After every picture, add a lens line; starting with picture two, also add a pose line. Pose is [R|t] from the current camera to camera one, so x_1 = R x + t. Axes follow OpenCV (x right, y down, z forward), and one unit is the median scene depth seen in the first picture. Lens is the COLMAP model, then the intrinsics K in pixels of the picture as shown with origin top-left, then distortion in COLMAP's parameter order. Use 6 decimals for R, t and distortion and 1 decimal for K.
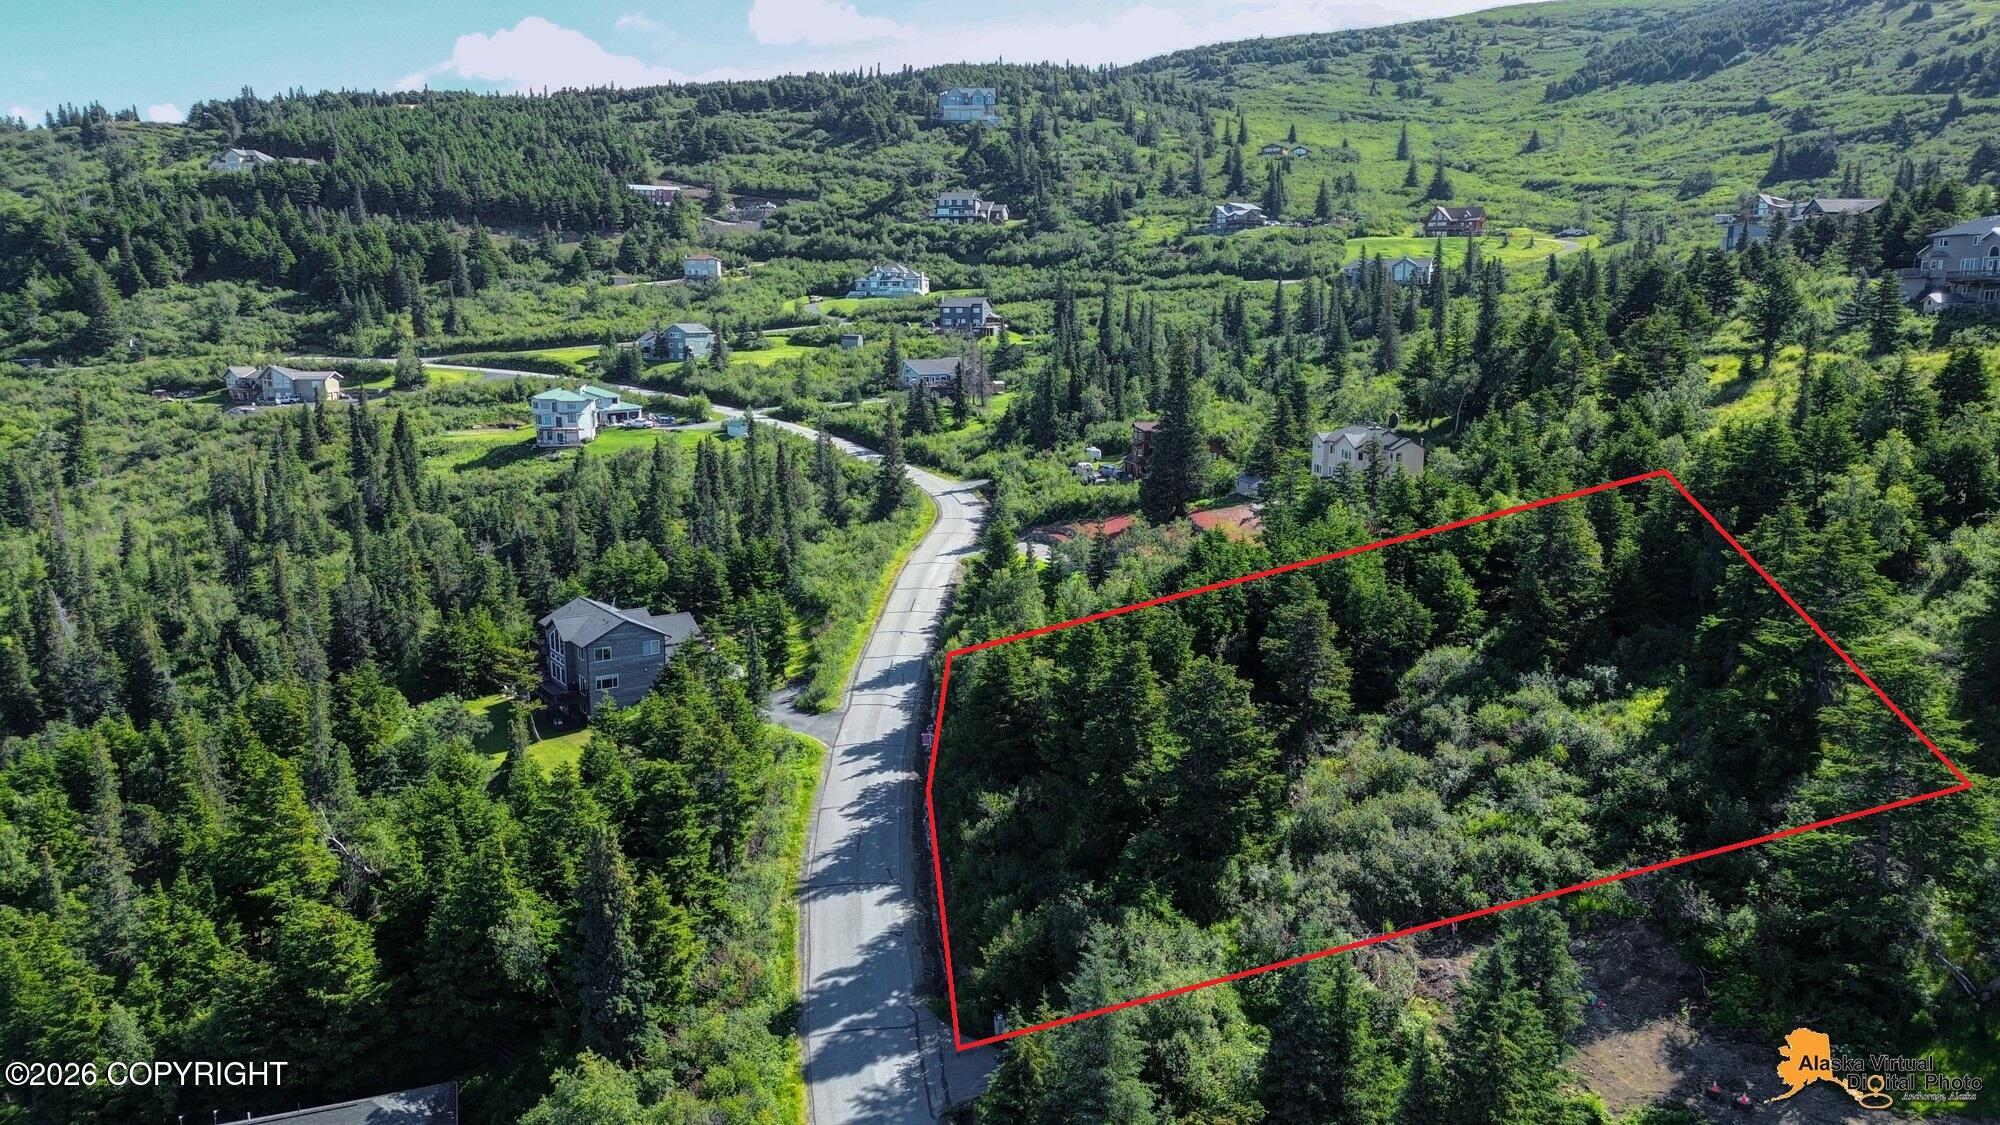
lens RADIAL K [[1410.3, 0, 1000.0], [0, 1410.3, 562.5], [0, 0, 1]] dist [0.082595, -0.075501]
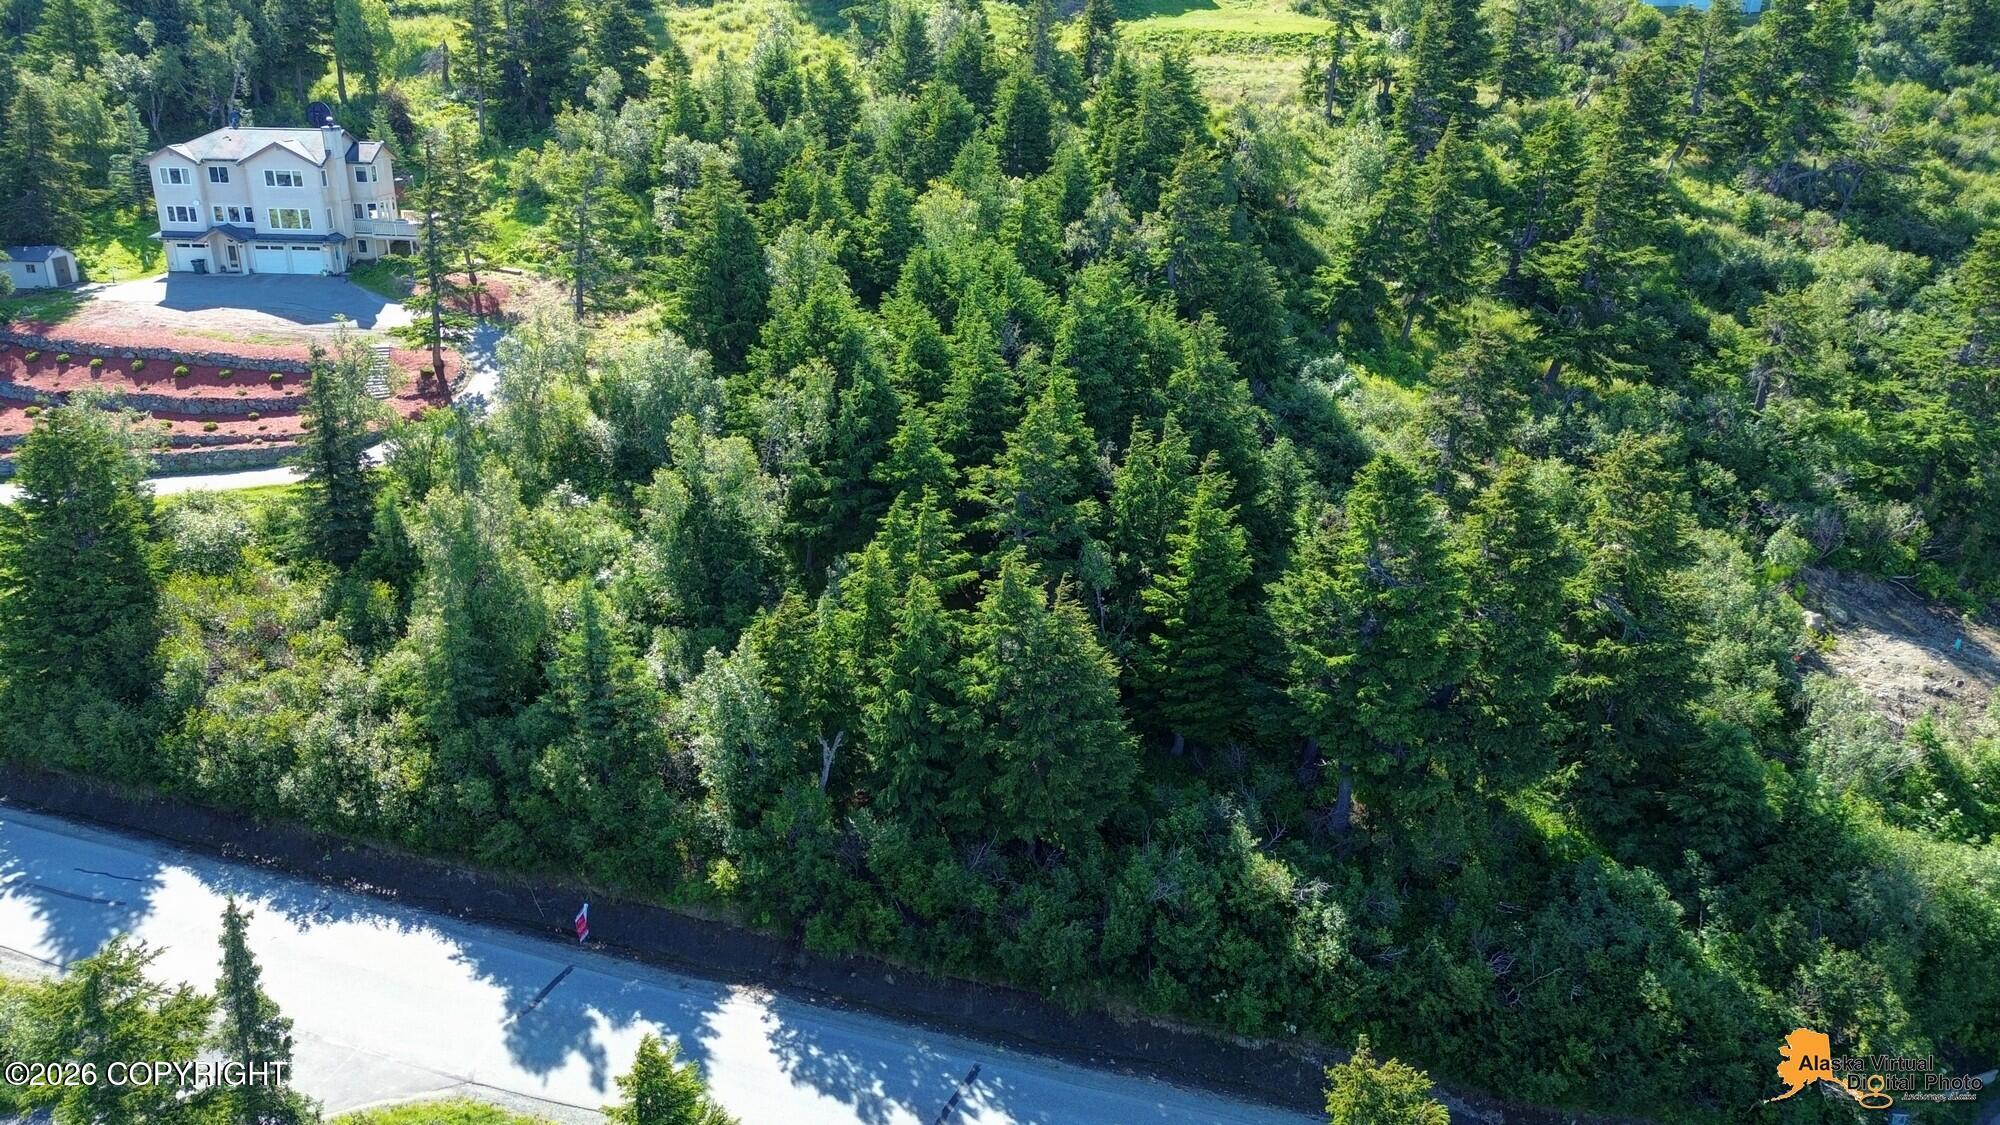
lens RADIAL K [[1462.4, 0, 946.4], [0, 1462.4, 596.3], [0, 0, 1]] dist [0.084587, -0.076282]
pose [[0.293727, -0.346454, 0.890895, -0.117069], [0.165909, 0.936339, 0.309426, -0.025325], [-0.941381, 0.056921, 0.332508, 0.234907]]
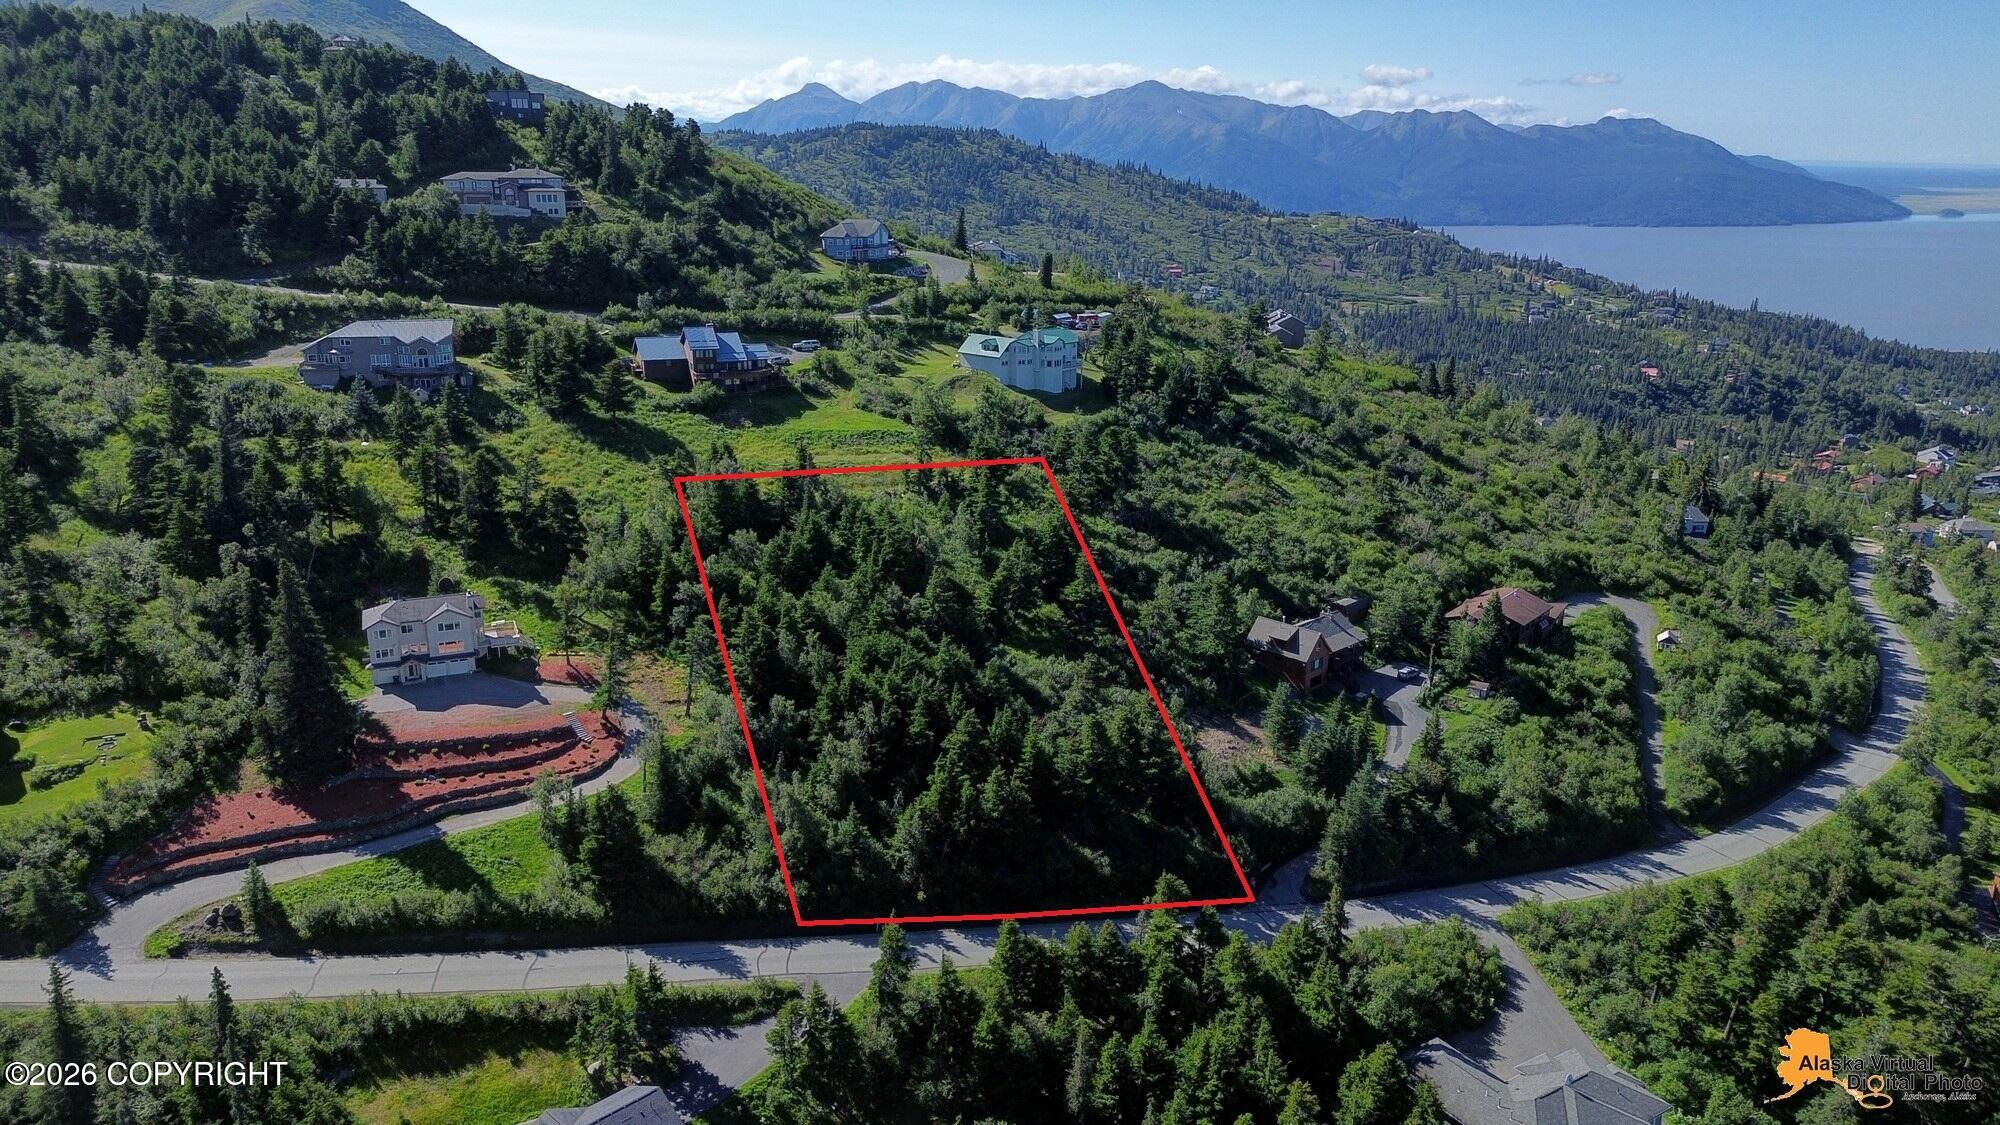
lens RADIAL K [[1417.6, 0, 1000.0], [0, 1417.6, 562.5], [0, 0, 1]] dist [0.069199, -0.060567]
pose [[-0.195760, -0.276536, 0.940854, -0.352012], [0.167558, 0.935876, 0.309937, -0.162657], [-0.966231, 0.218321, -0.136871, 0.313023]]
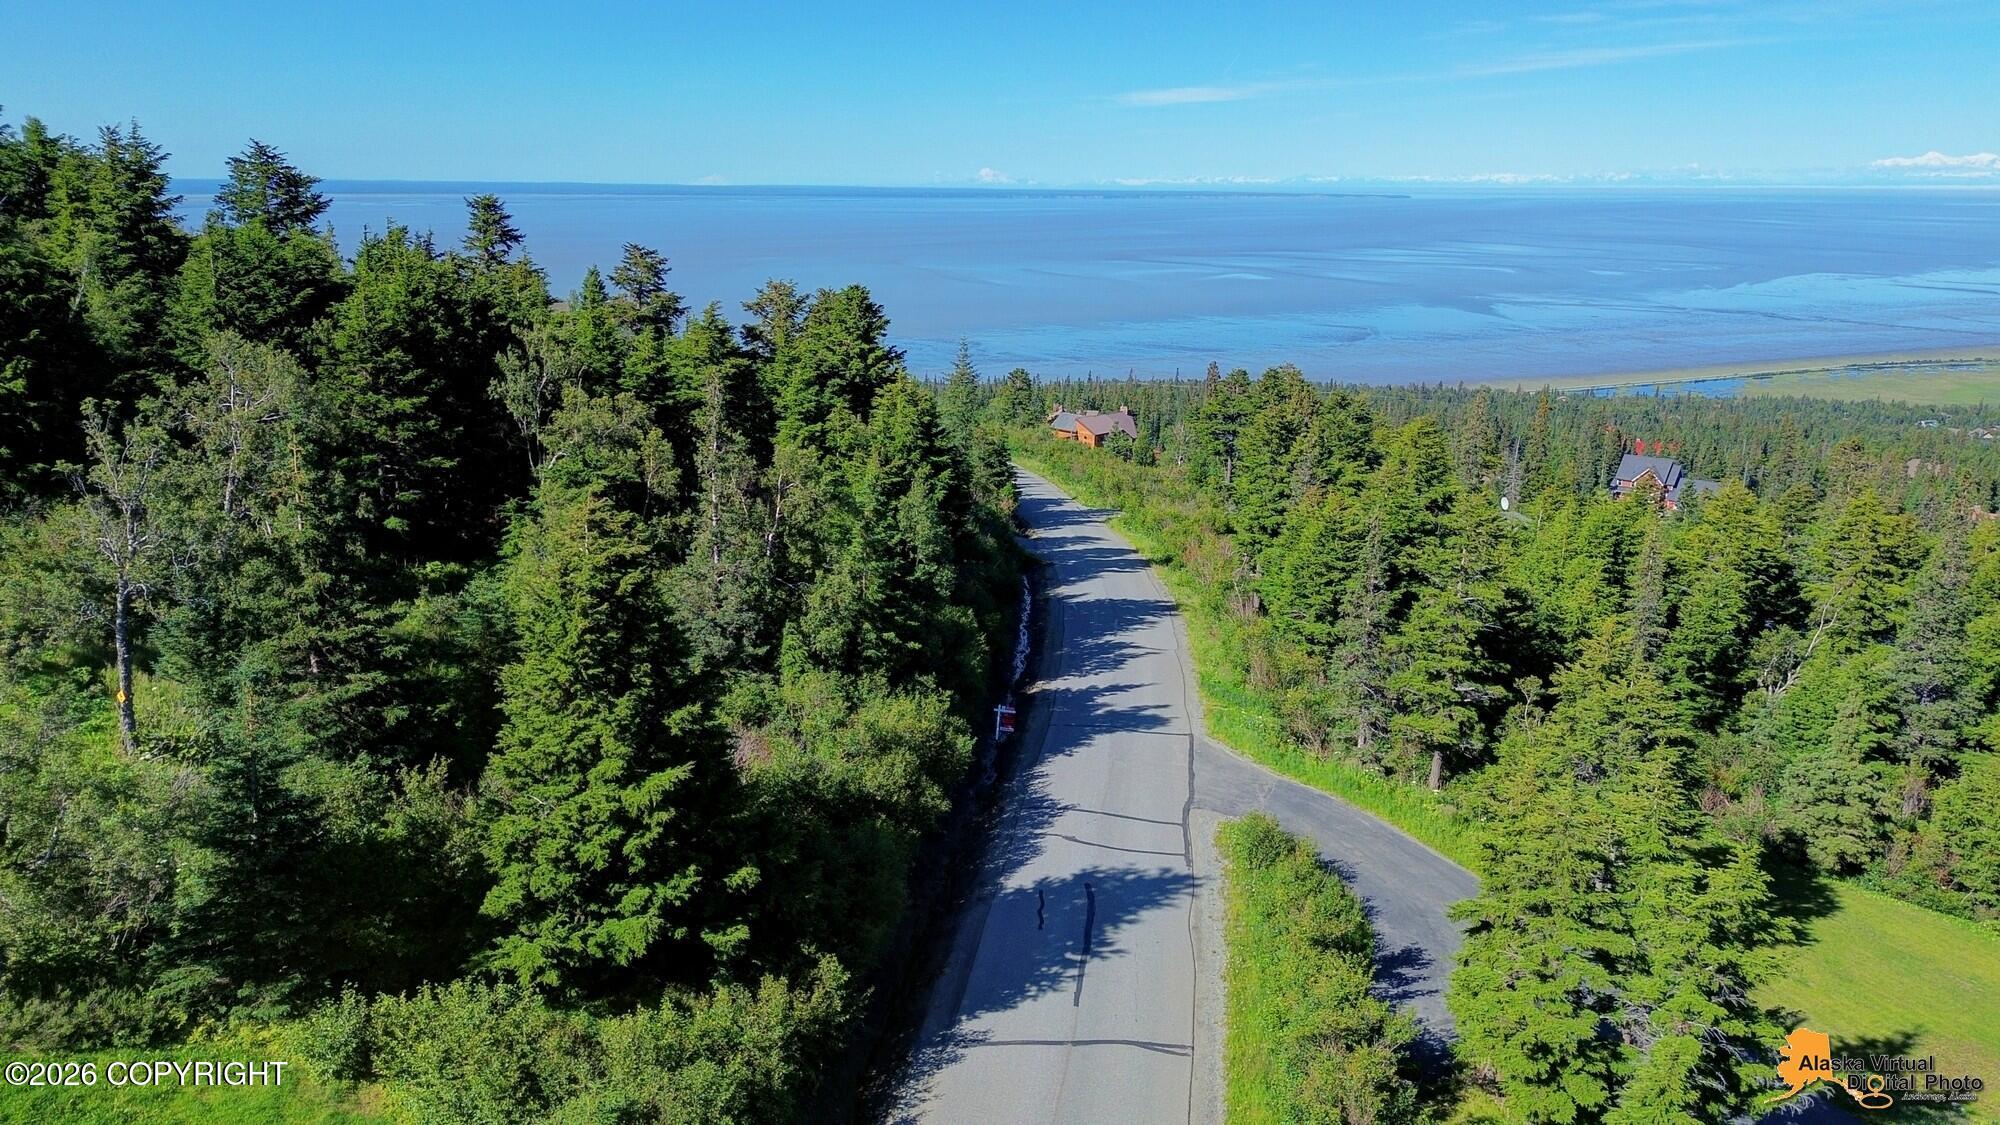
lens RADIAL K [[1417.6, 0, 1000.0], [0, 1417.6, 562.5], [0, 0, 1]] dist [0.069199, -0.060567]
pose [[-0.991871, -0.050487, 0.116802, -0.033147], [0.004941, 0.901946, 0.431821, -0.043553], [-0.127150, 0.428888, -0.894364, 0.445290]]
